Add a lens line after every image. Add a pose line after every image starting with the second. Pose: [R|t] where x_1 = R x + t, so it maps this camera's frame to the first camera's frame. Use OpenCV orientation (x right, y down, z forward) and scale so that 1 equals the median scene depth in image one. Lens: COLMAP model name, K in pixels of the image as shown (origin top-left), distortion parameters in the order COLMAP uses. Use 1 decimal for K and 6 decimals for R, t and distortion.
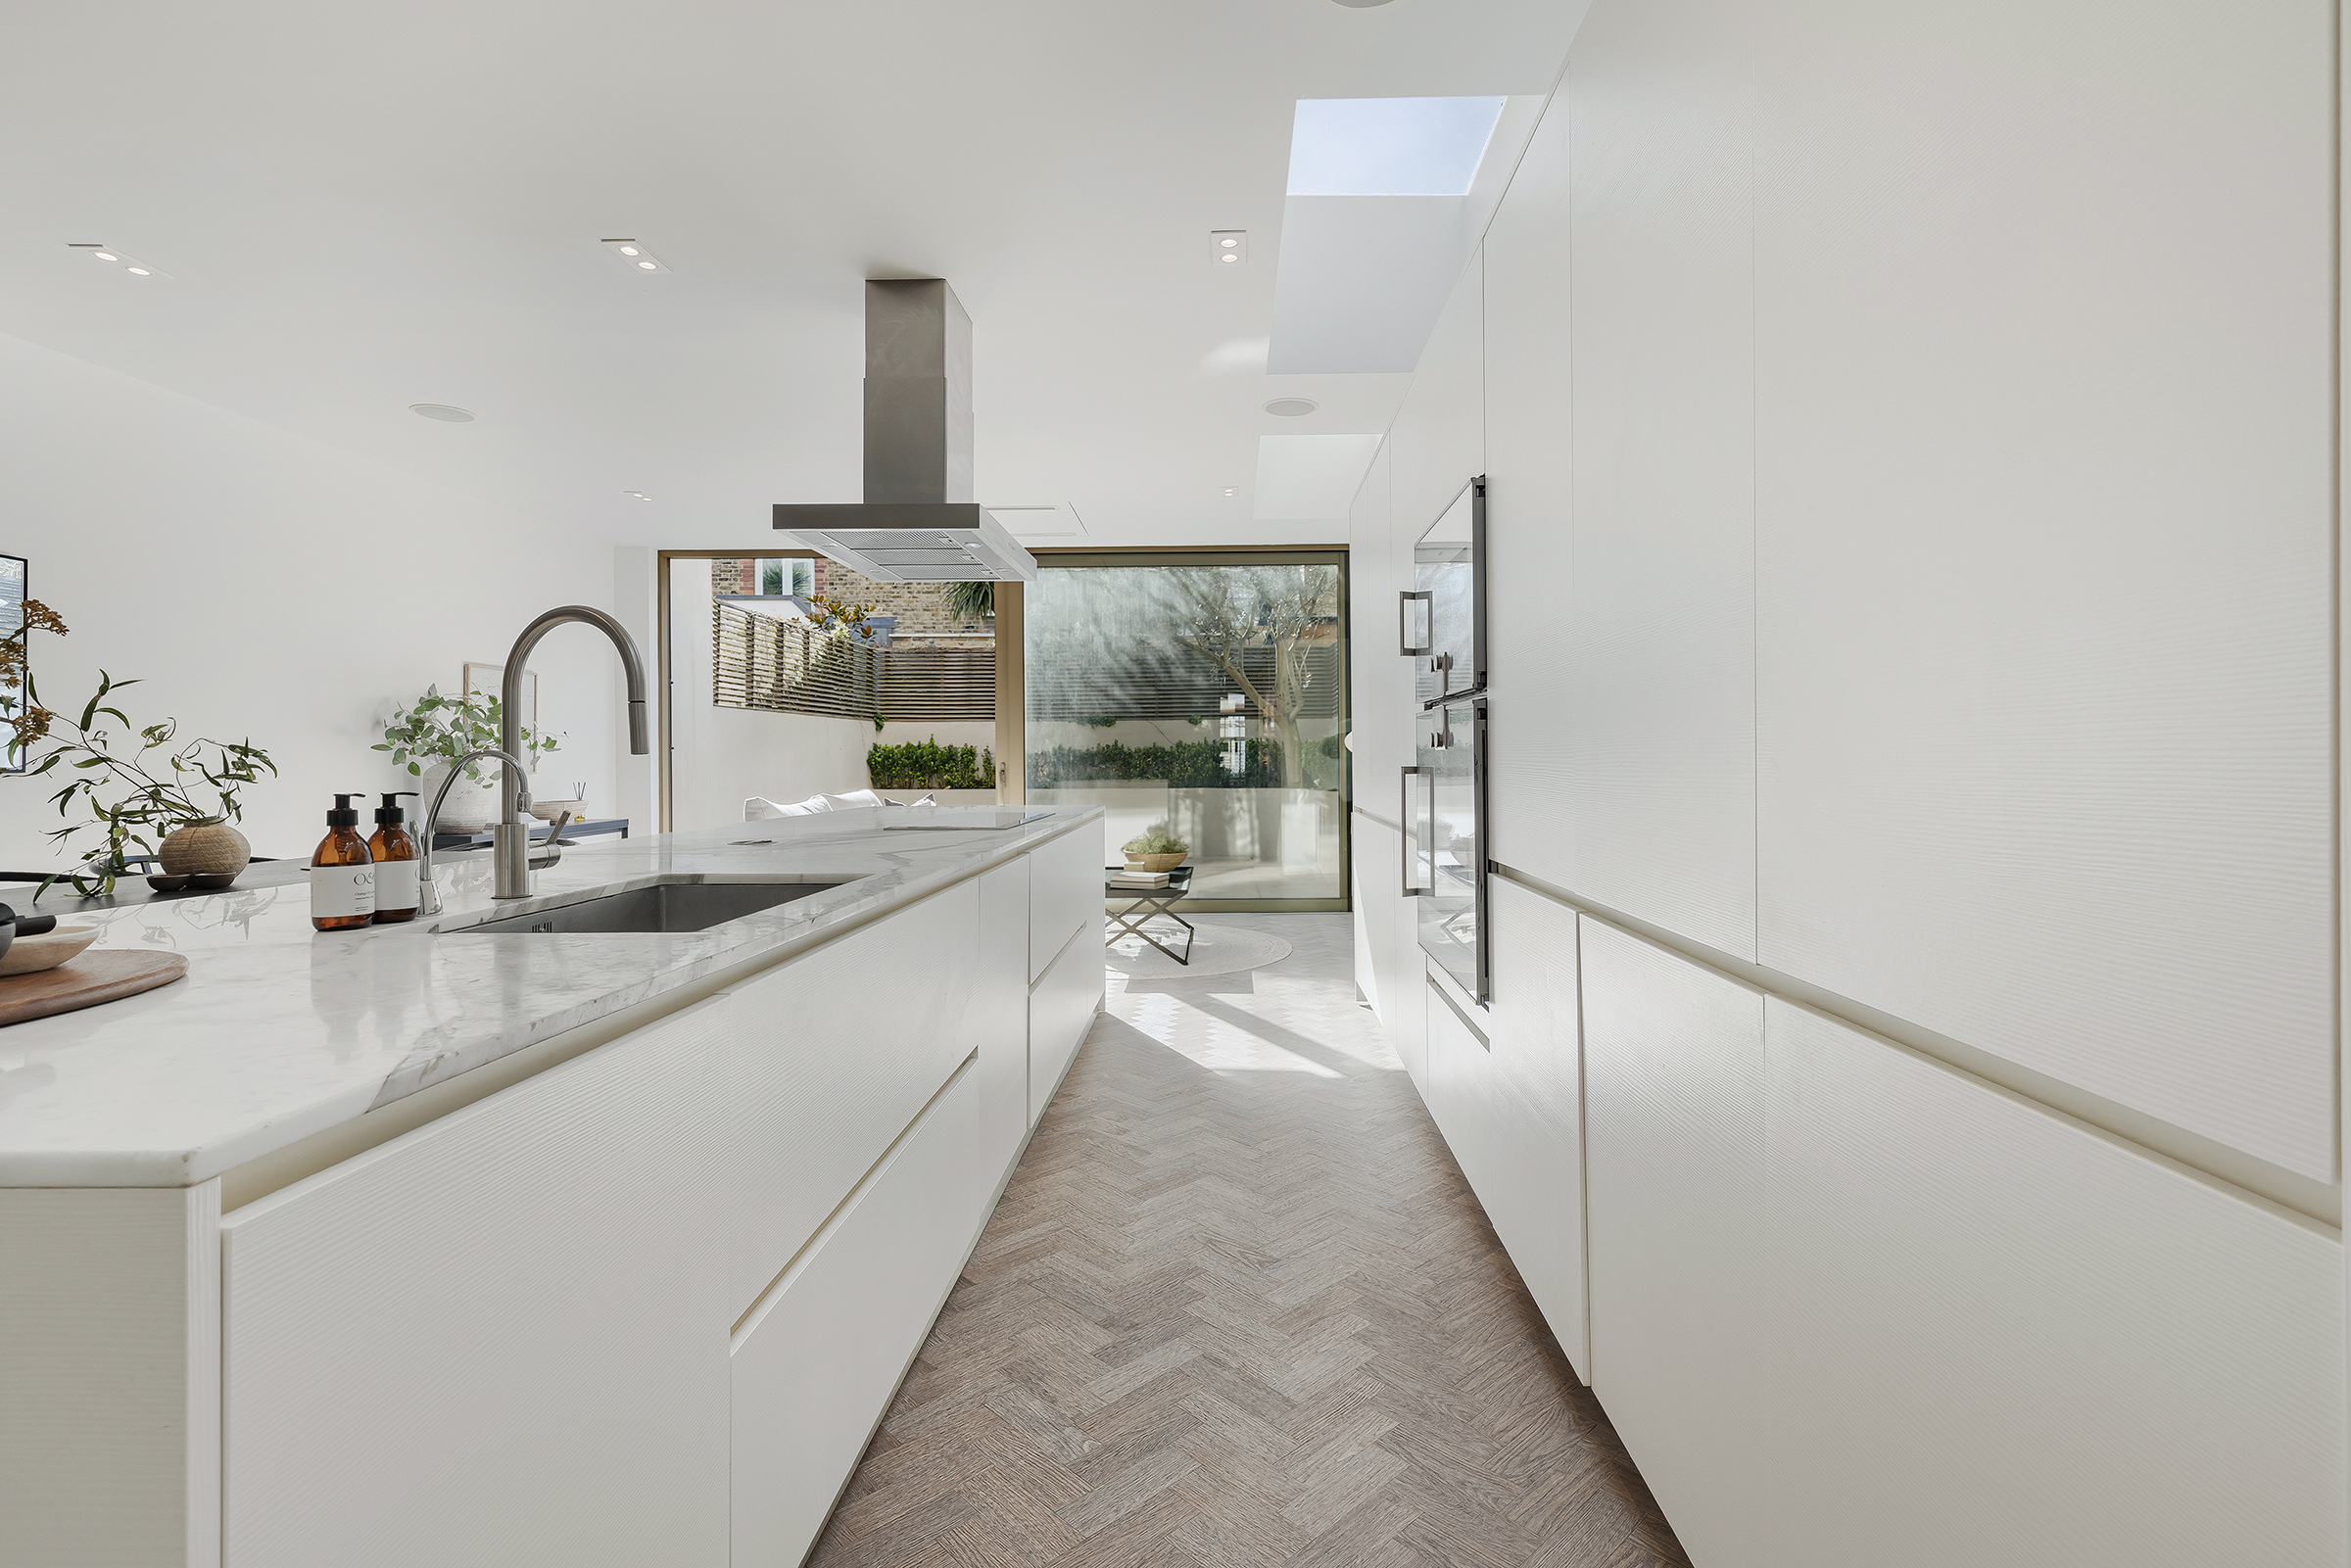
lens RADIAL K [[1098.0, 0, 1175.5], [0, 1098.0, 784.0], [0, 0, 1]] dist [-0.002046, -0.000185]
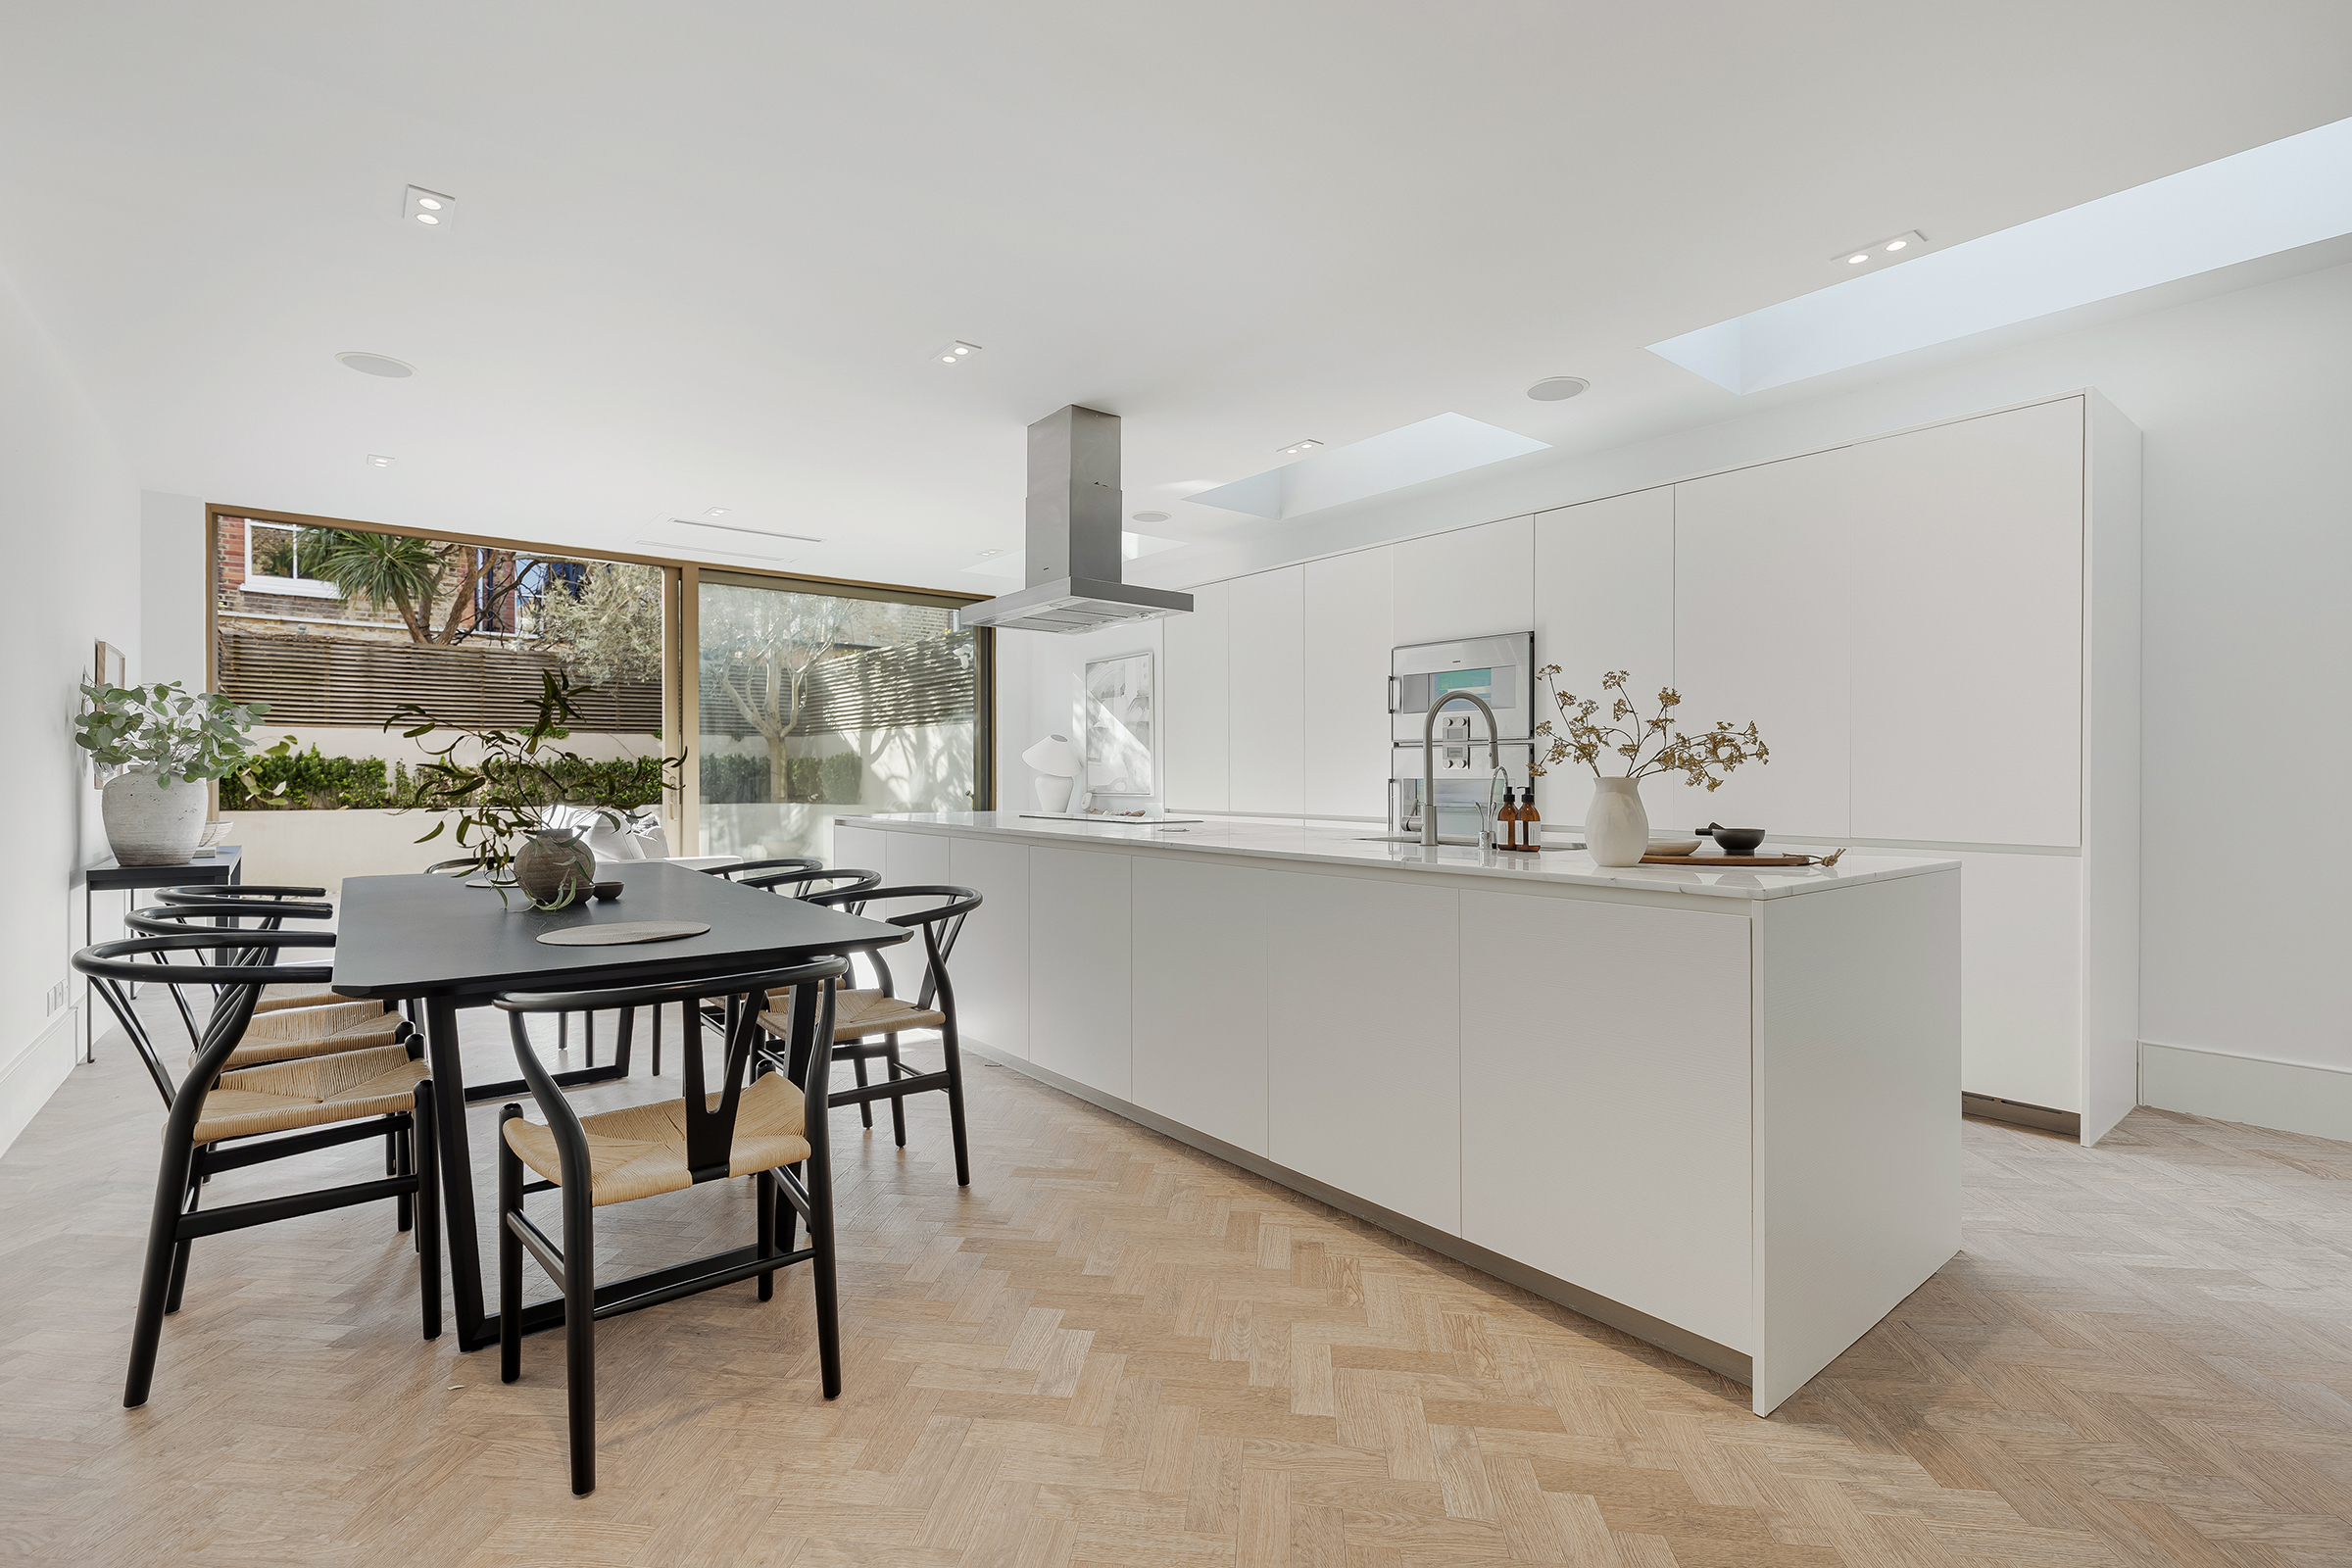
lens RADIAL K [[1072.0, 0, 1165.5], [0, 1072.0, 779.4], [0, 0, 1]] dist [0.003569, 0.000674]
pose [[0.754674, 0.000184, 0.656099, -0.306042], [0.013058, 0.999798, -0.015301, 0.002501], [-0.655969, 0.020115, 0.754519, -0.007850]]
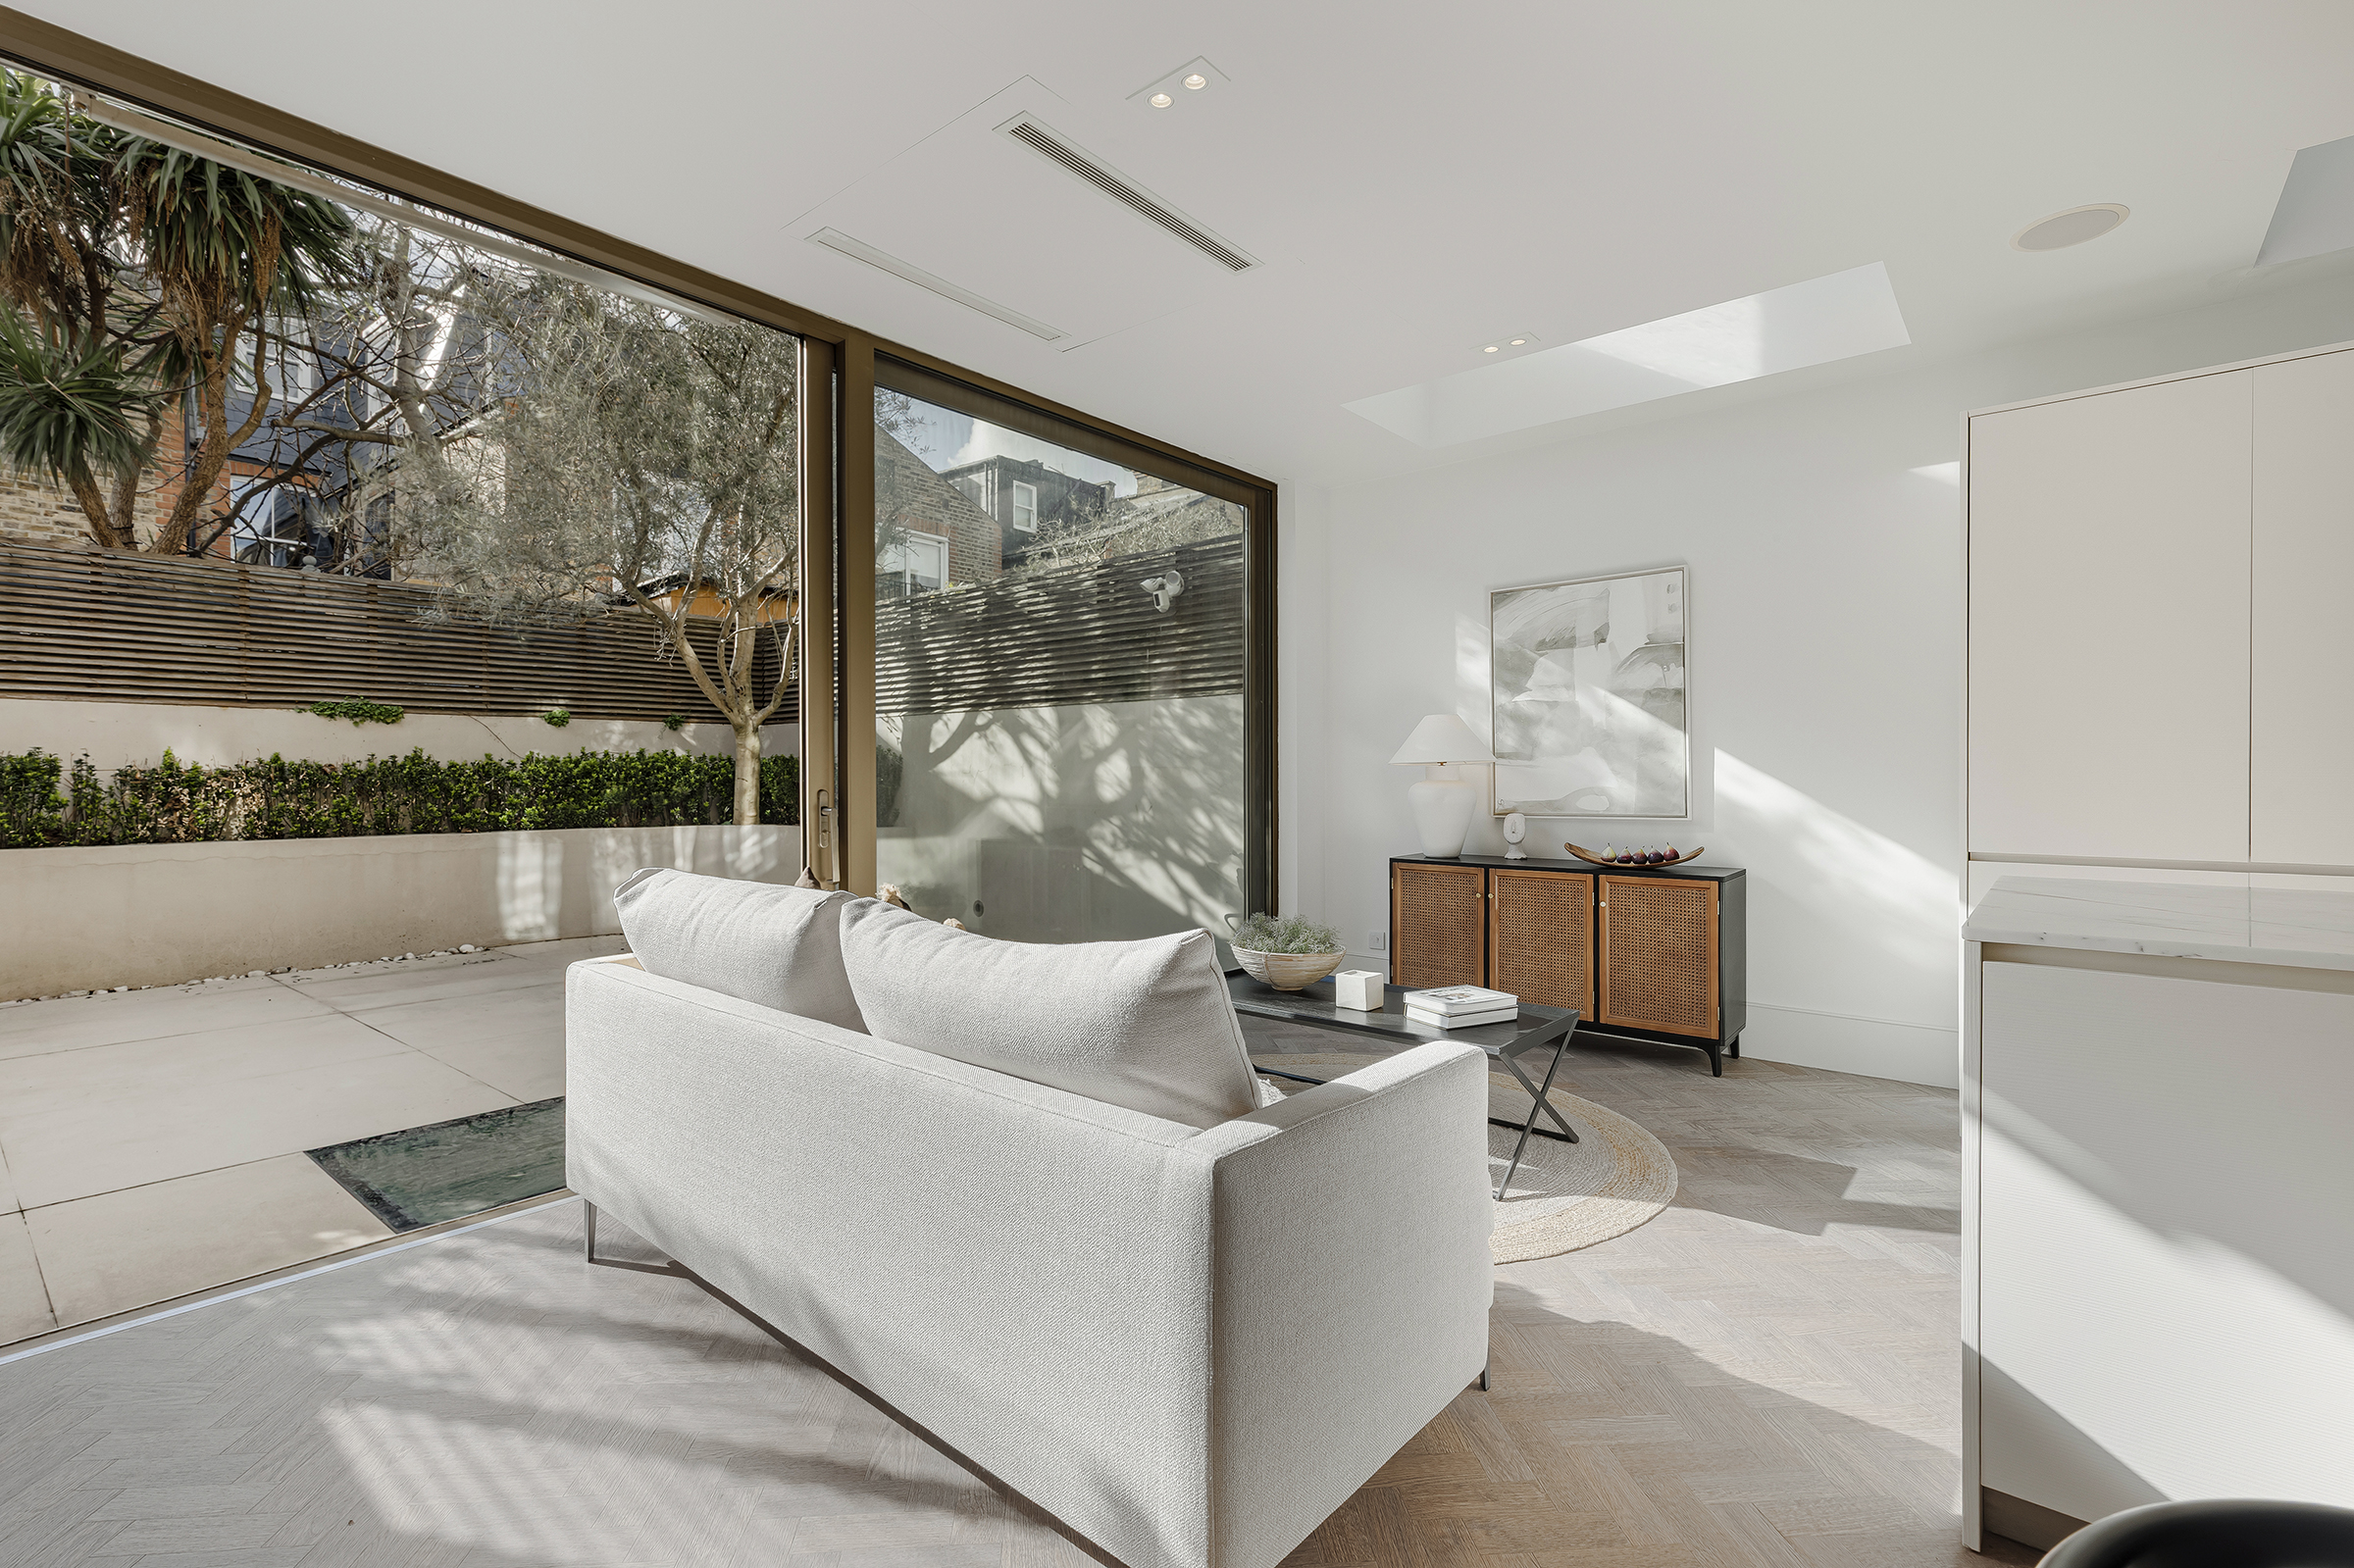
lens RADIAL K [[1072.8, 0, 1166.5], [0, 1072.8, 779.4], [0, 0, 1]] dist [0.003569, 0.000674]
pose [[0.609591, 0.002232, 0.792713, -0.286497], [0.018488, 0.999684, -0.017032, -0.008710], [-0.792500, 0.025038, 0.609357, 0.416263]]
